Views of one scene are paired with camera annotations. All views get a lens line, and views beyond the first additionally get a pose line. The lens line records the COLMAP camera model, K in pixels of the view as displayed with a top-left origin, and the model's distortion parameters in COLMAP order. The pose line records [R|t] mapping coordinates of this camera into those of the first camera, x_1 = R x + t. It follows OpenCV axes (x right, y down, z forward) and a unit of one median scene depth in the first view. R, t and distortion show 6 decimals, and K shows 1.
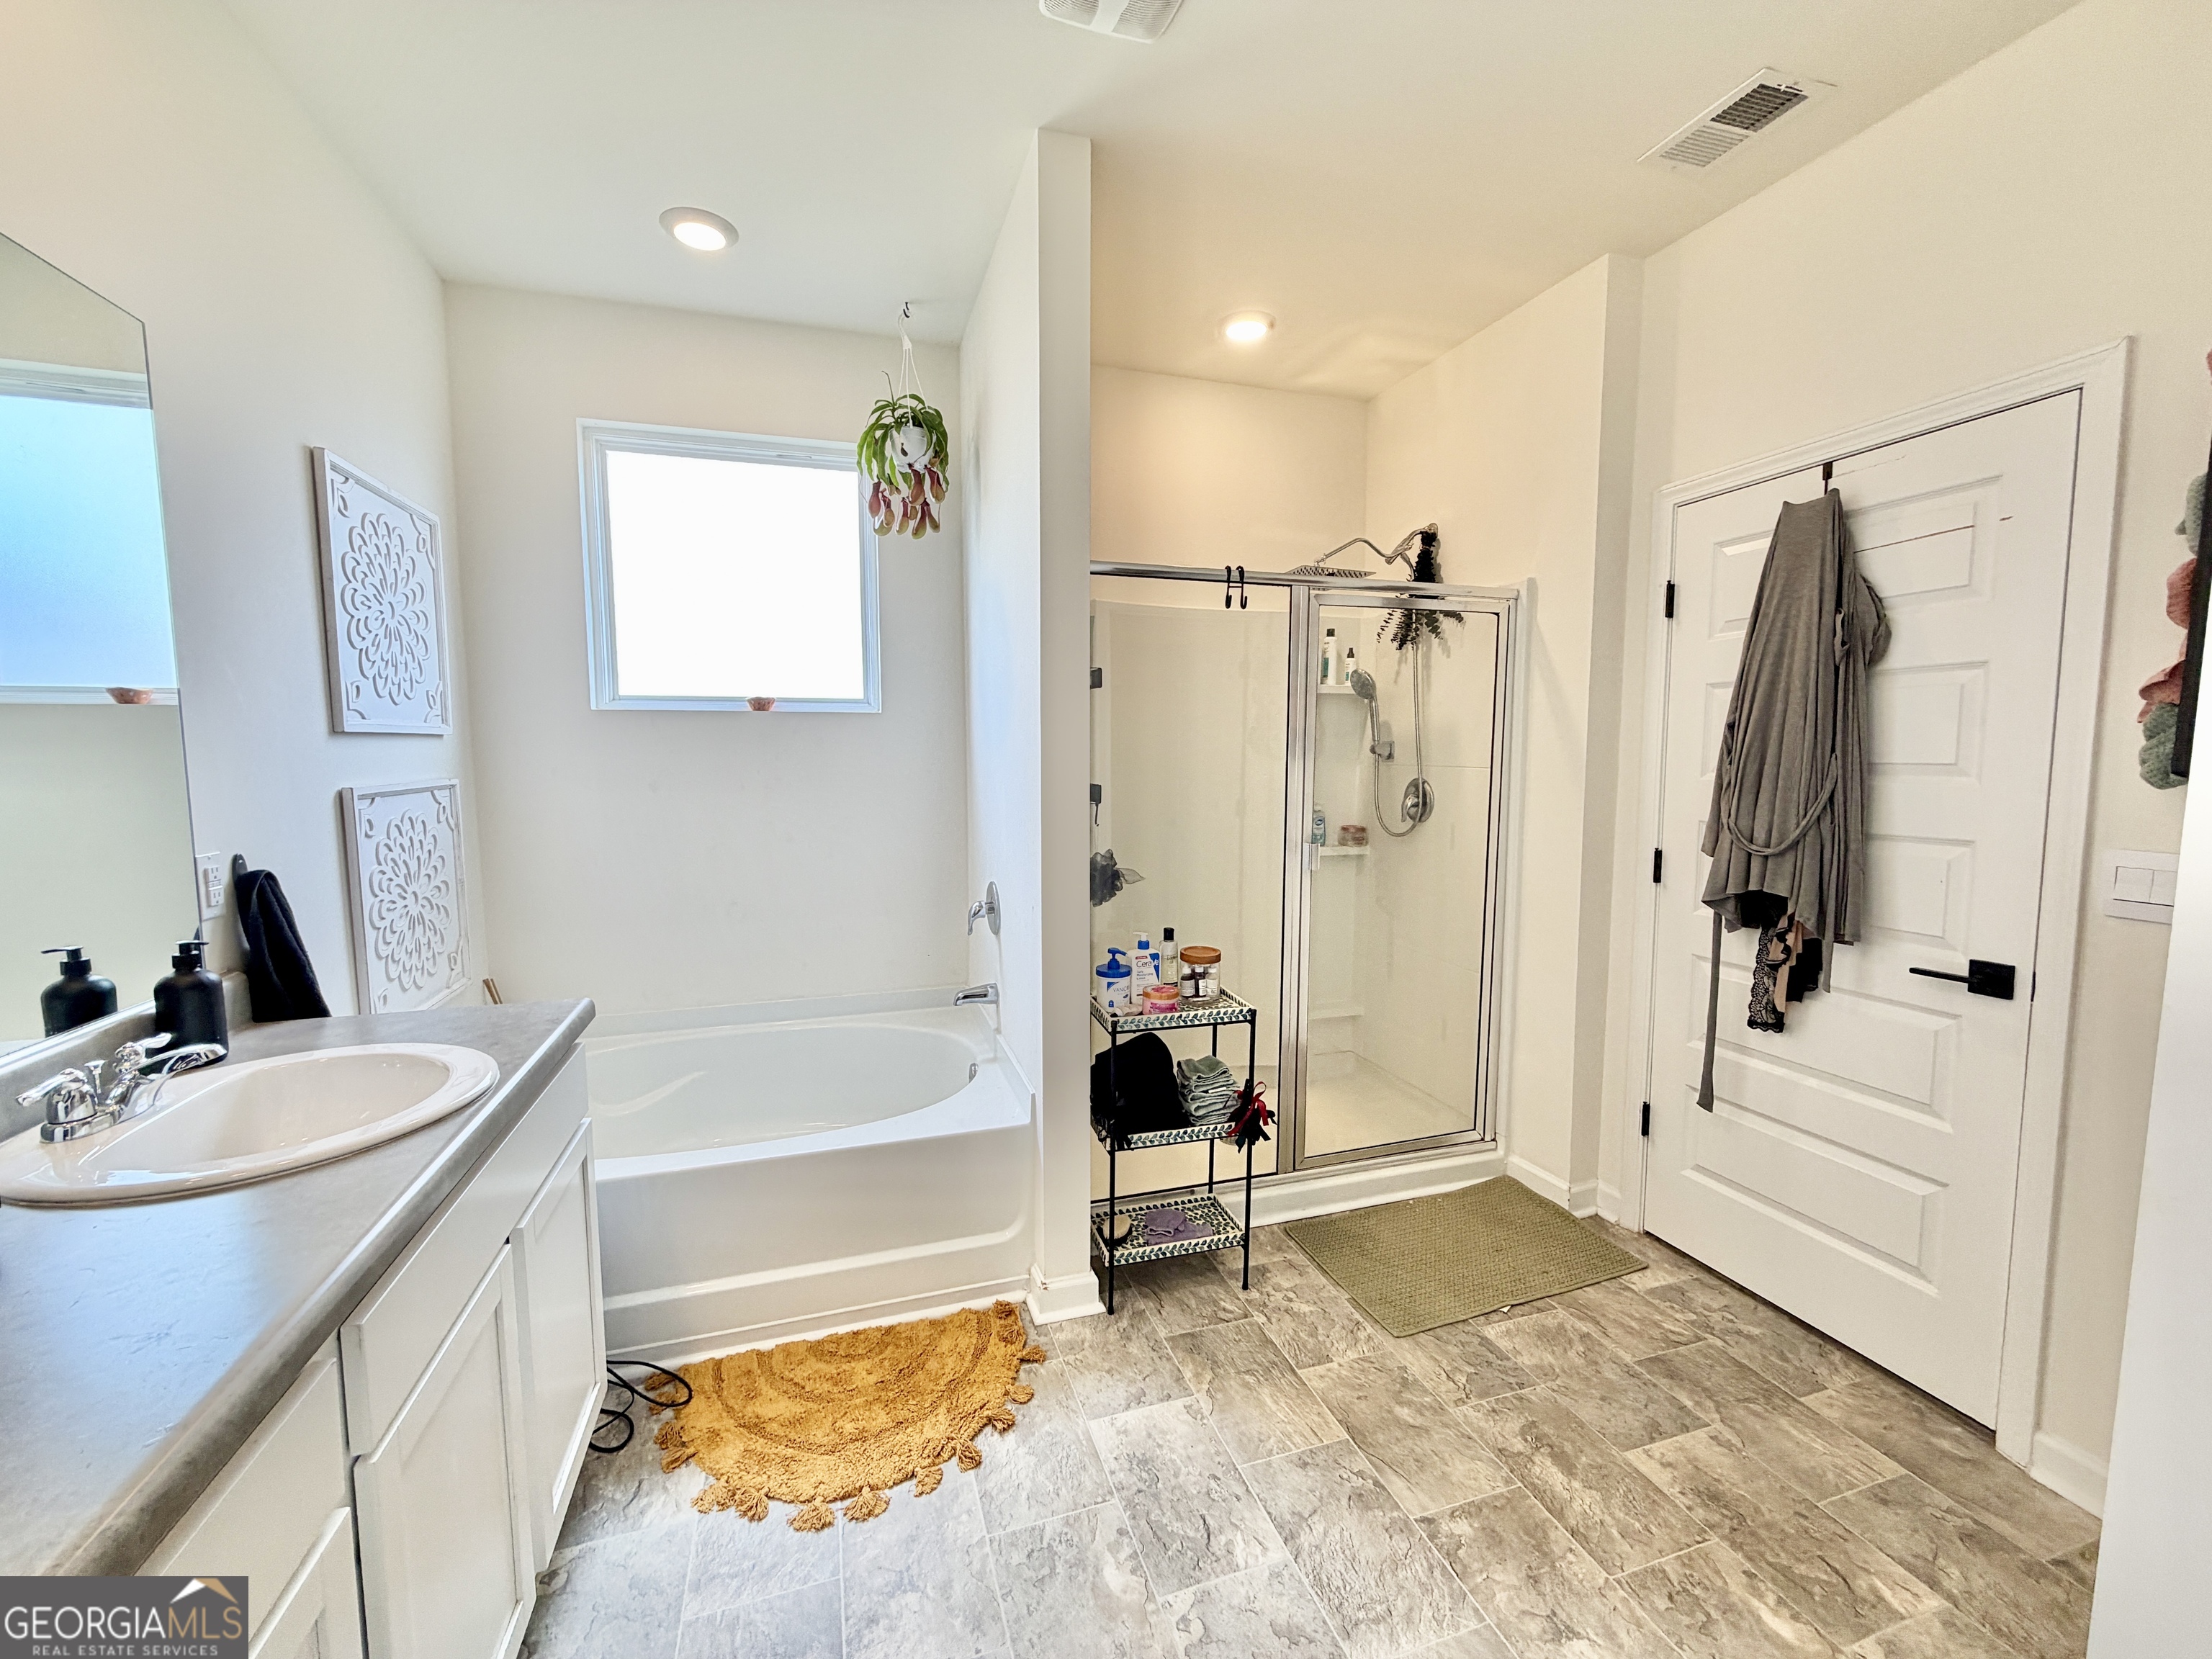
lens RADIAL K [[887.5, 0, 1105.4], [0, 887.5, 832.4], [0, 0, 1]] dist [0.002216, -0.000252]
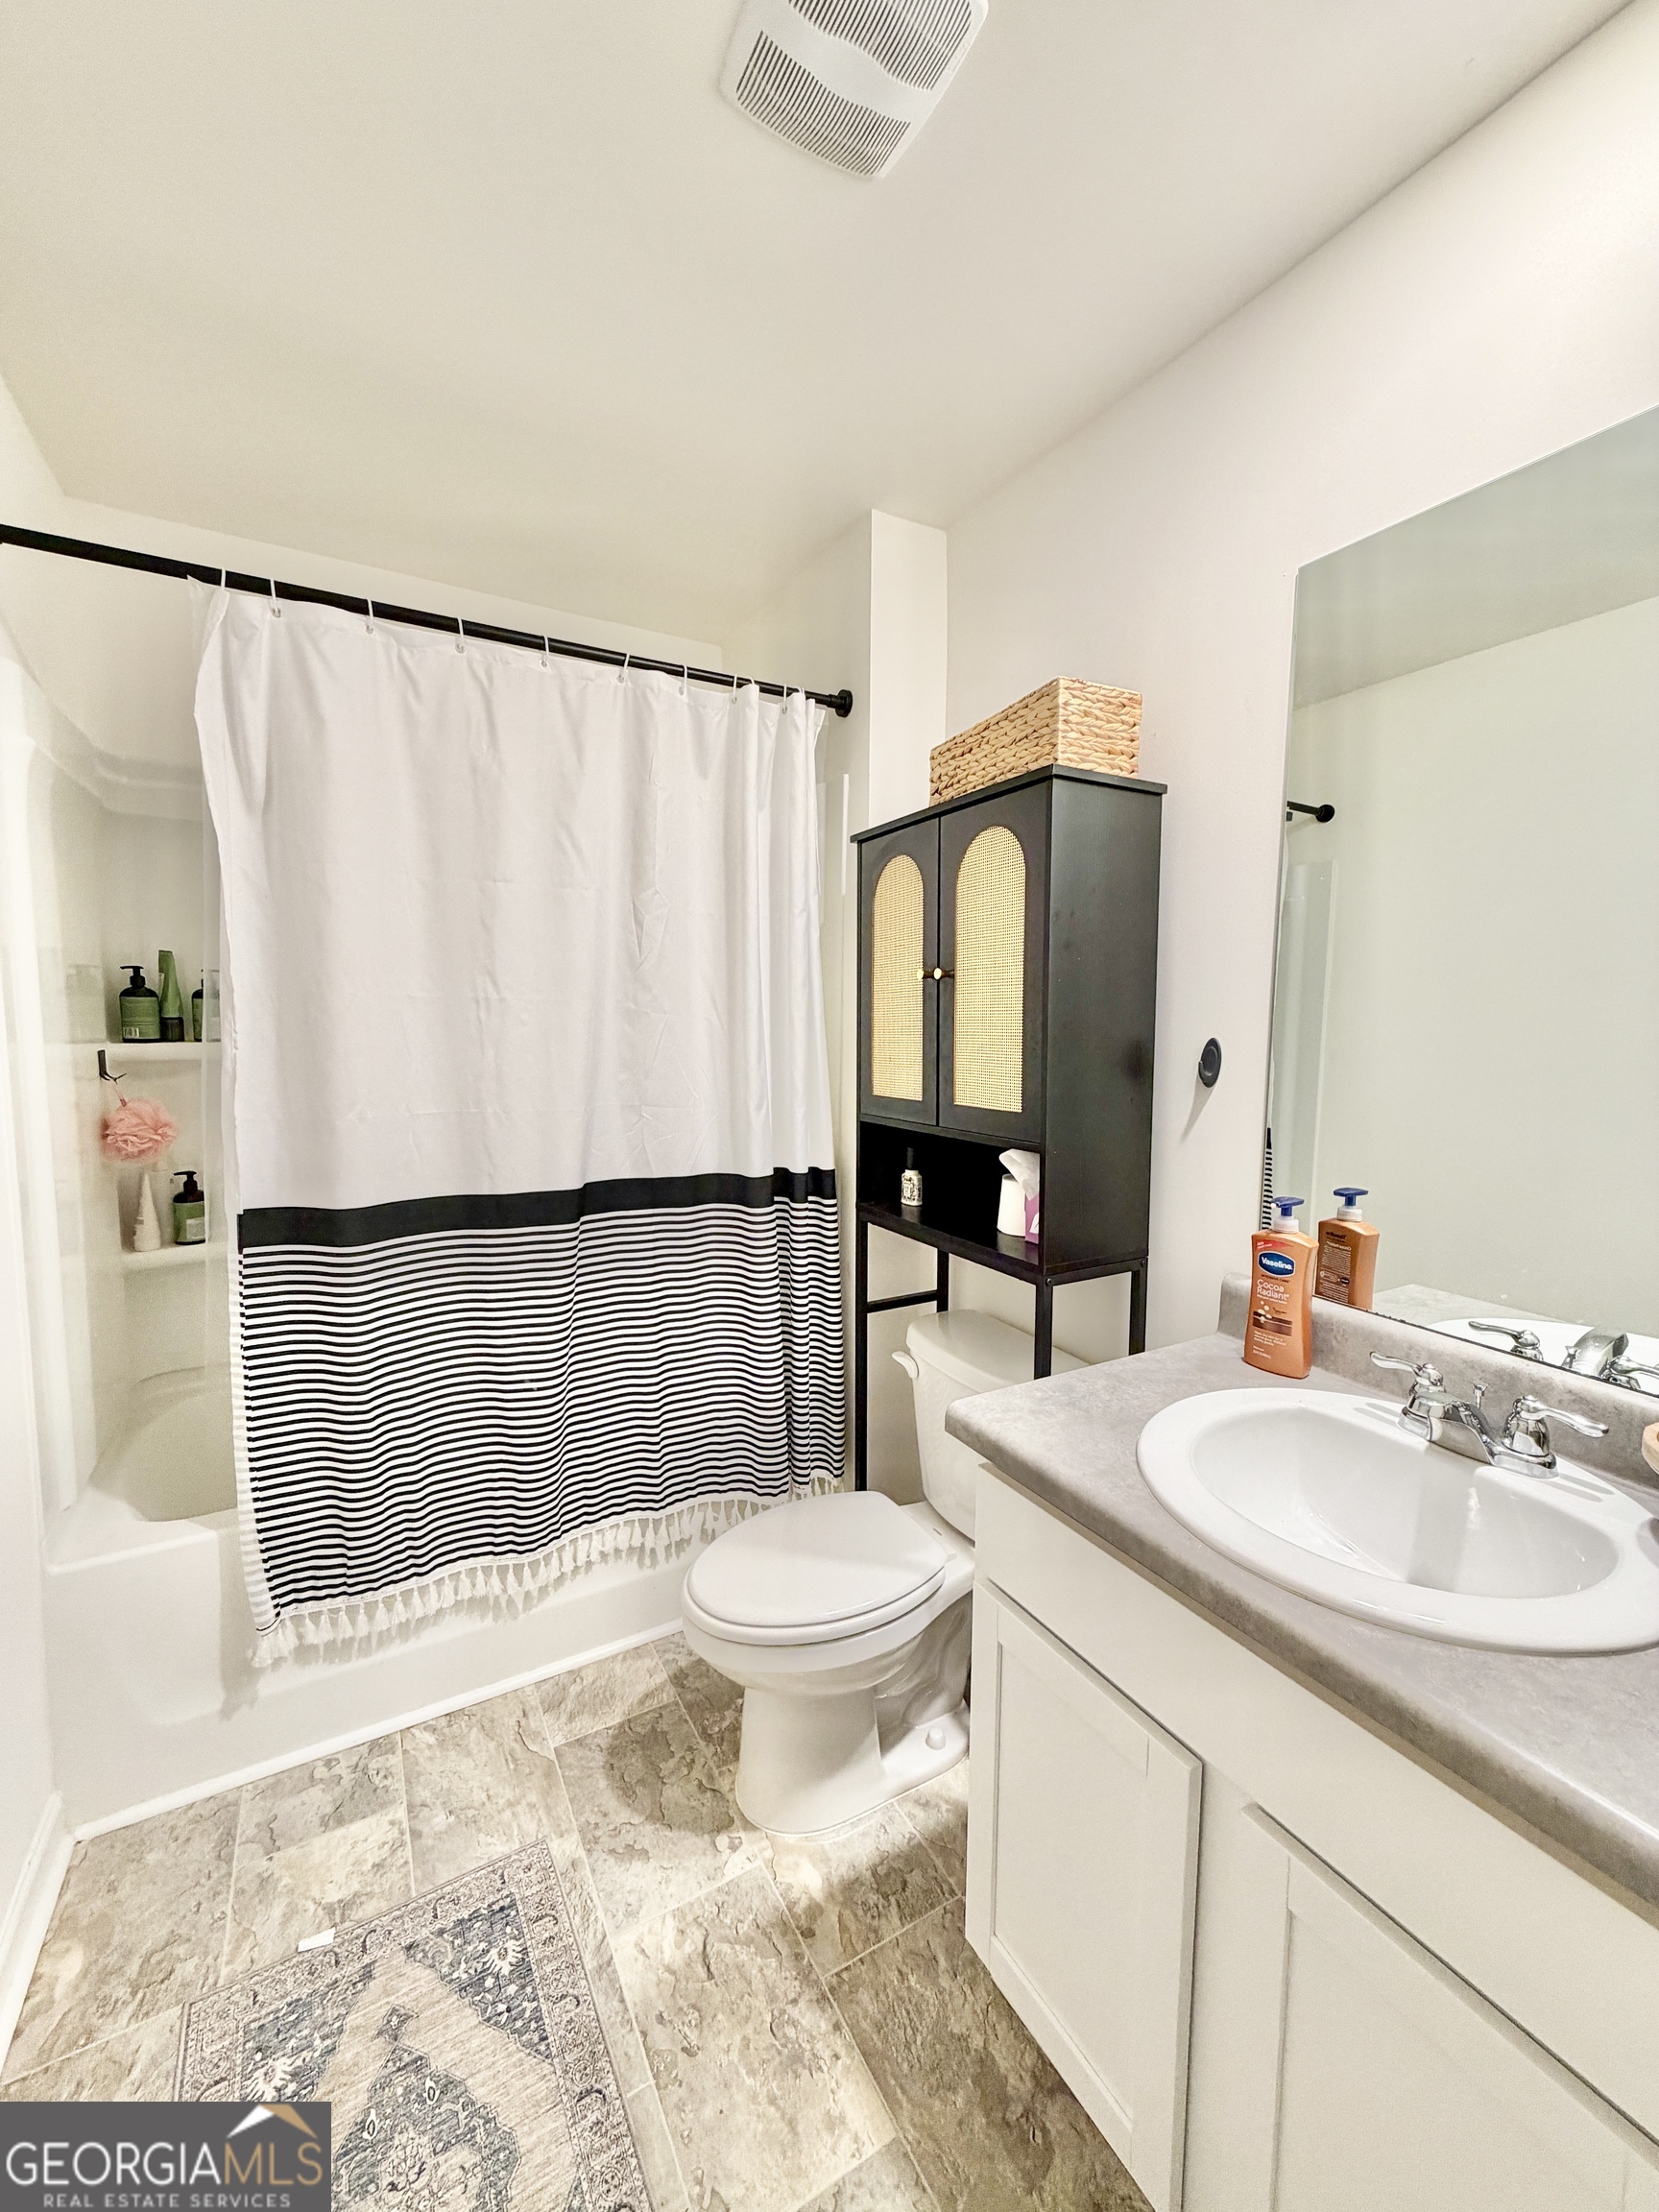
lens RADIAL K [[887.5, 0, 832.0], [0, 887.5, 1105.8], [0, 0, 1]] dist [0.002216, -0.000252]
pose [[-0.980765, 0.011816, -0.194833, 0.104629], [-0.022999, 0.984217, 0.175465, -0.086696], [0.193831, 0.176571, -0.965014, 1.159882]]
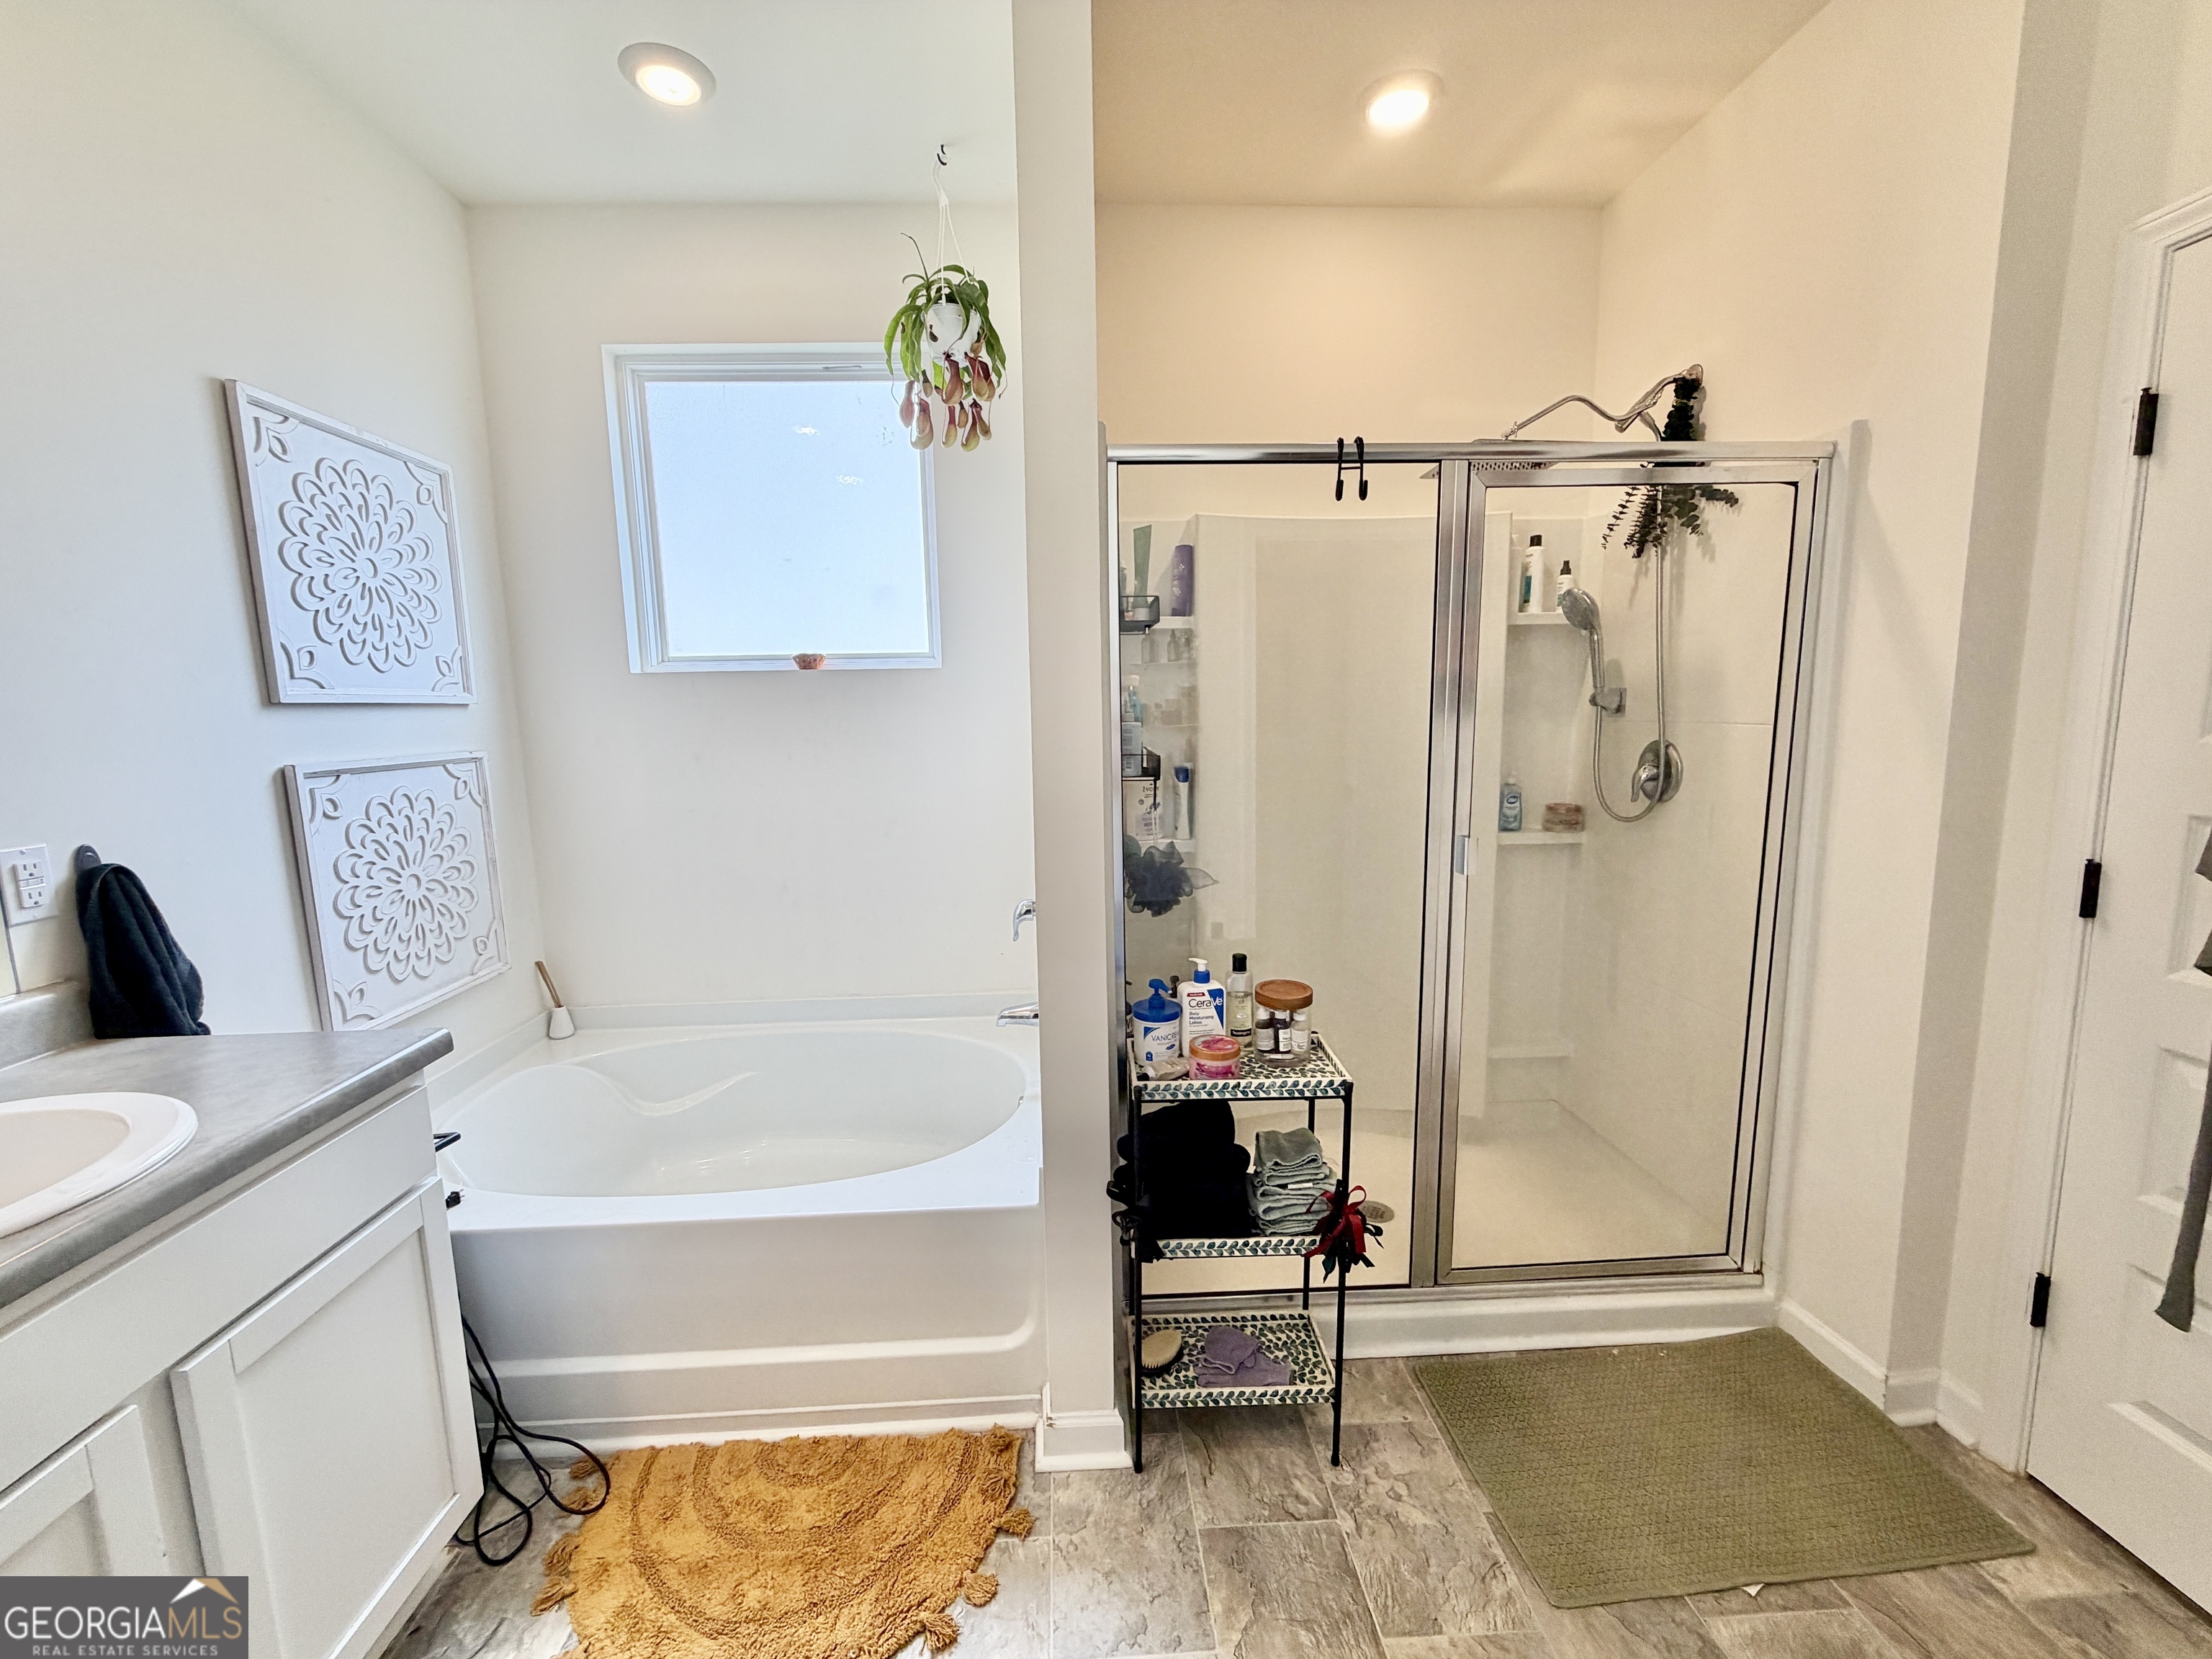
lens RADIAL K [[887.5, 0, 1102.6], [0, 887.5, 831.5], [0, 0, 1]] dist [0.002216, -0.000252]
pose [[0.966124, 0.018225, -0.257433, 0.145583], [-0.006700, 0.998938, 0.045578, -0.023810], [0.257990, -0.042309, 0.965221, 0.273285]]
